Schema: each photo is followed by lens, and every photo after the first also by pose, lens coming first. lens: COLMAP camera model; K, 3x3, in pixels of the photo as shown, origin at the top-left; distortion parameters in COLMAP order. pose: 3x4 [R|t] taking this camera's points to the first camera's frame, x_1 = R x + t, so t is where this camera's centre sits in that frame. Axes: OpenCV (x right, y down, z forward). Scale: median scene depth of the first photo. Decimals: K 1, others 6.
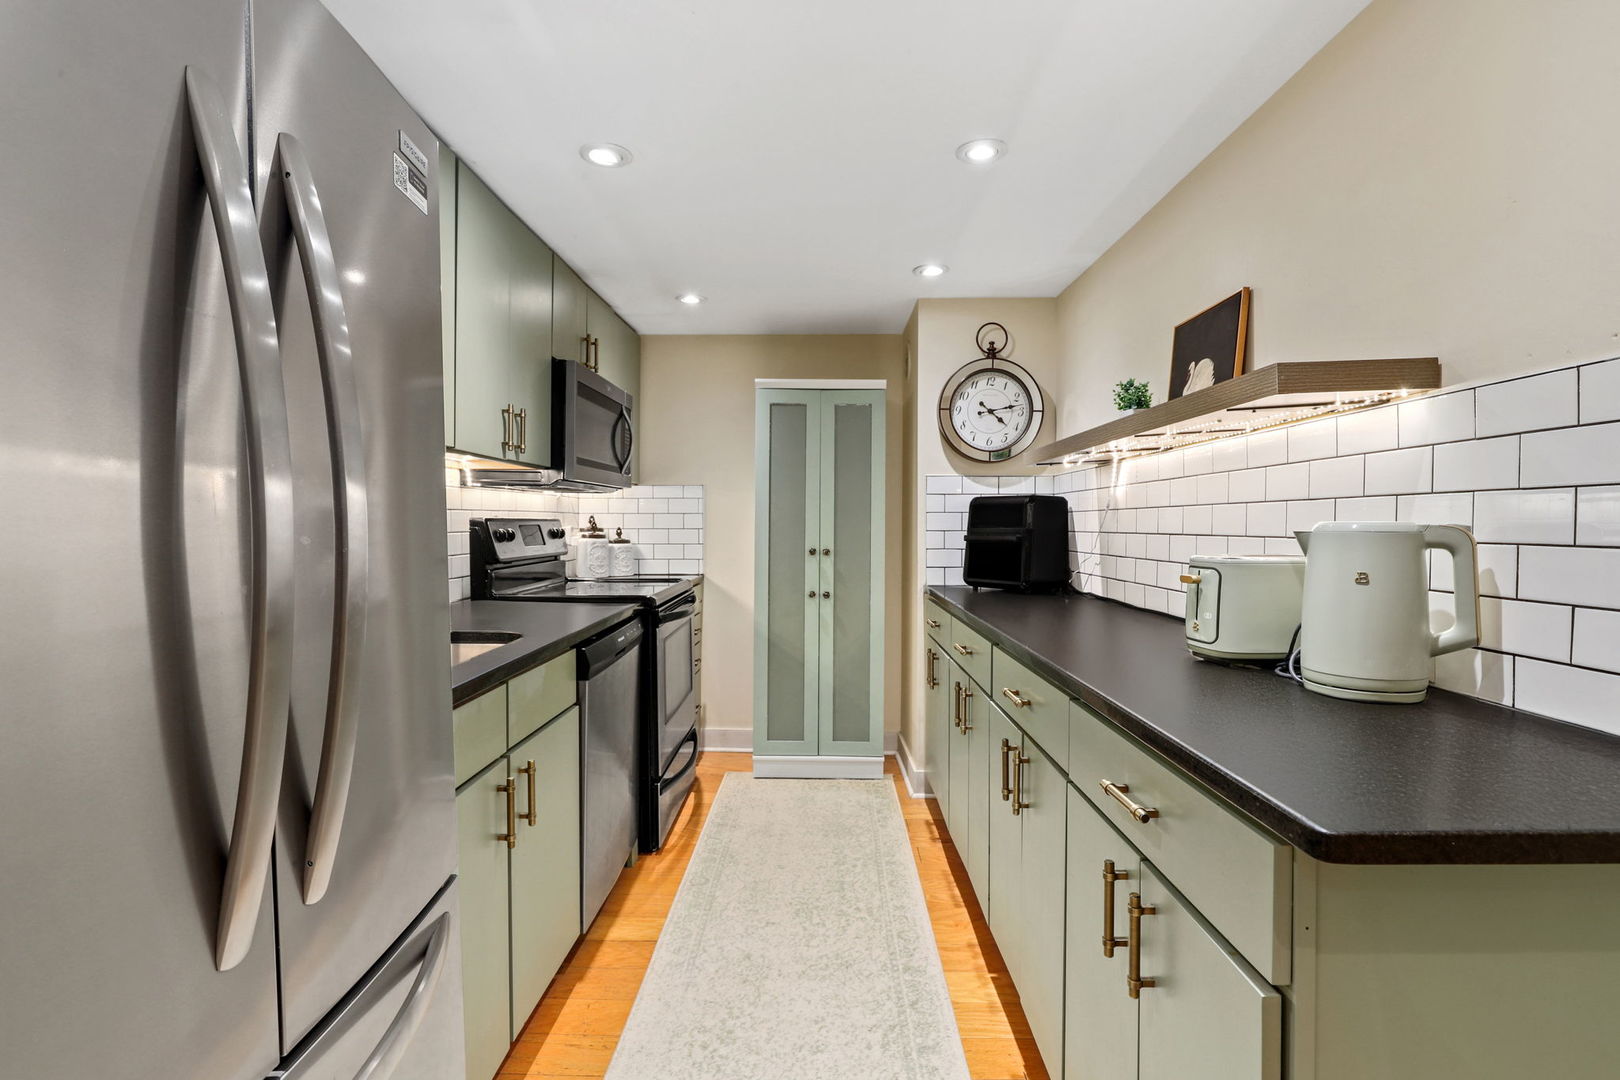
lens RADIAL K [[749.2, 0, 831.3], [0, 749.2, 535.9], [0, 0, 1]] dist [-0.025269, 0.005698]
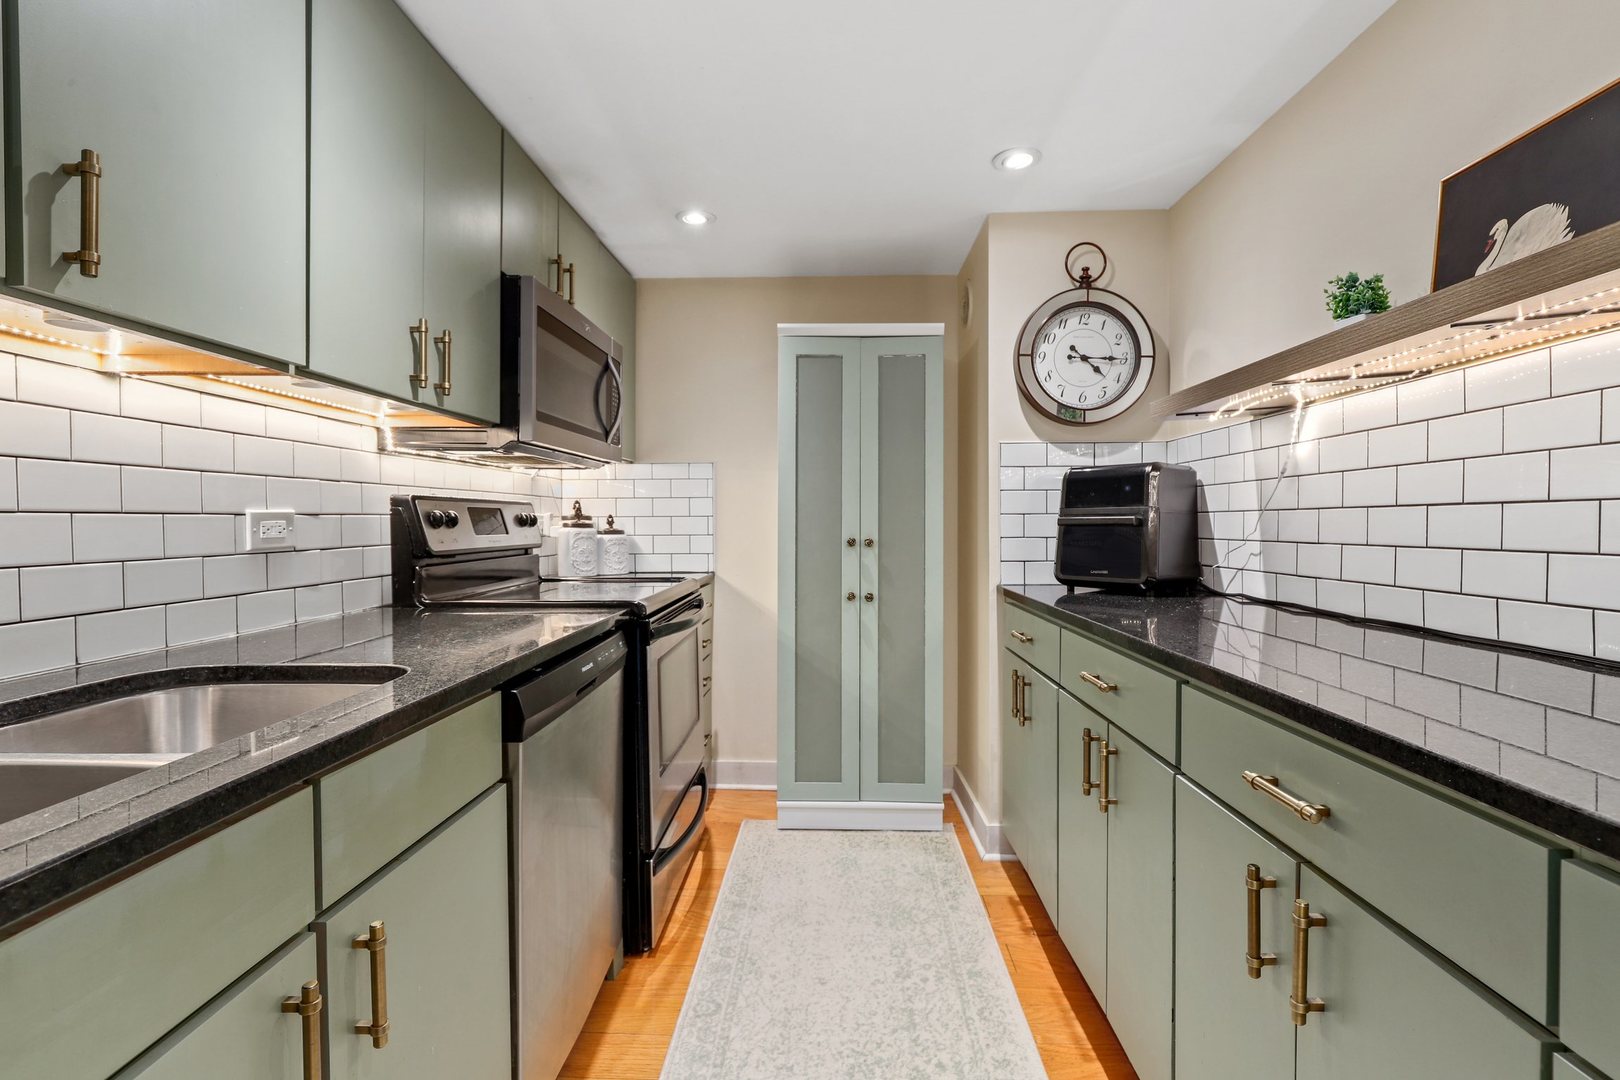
lens RADIAL K [[747.4, 0, 828.7], [0, 747.4, 533.6], [0, 0, 1]] dist [-0.018301, 0.000016]
pose [[0.999739, -0.005487, -0.022193, -0.034970], [0.005454, 0.999984, -0.001526, 0.014175], [0.022201, 0.001404, 0.999753, 0.237517]]
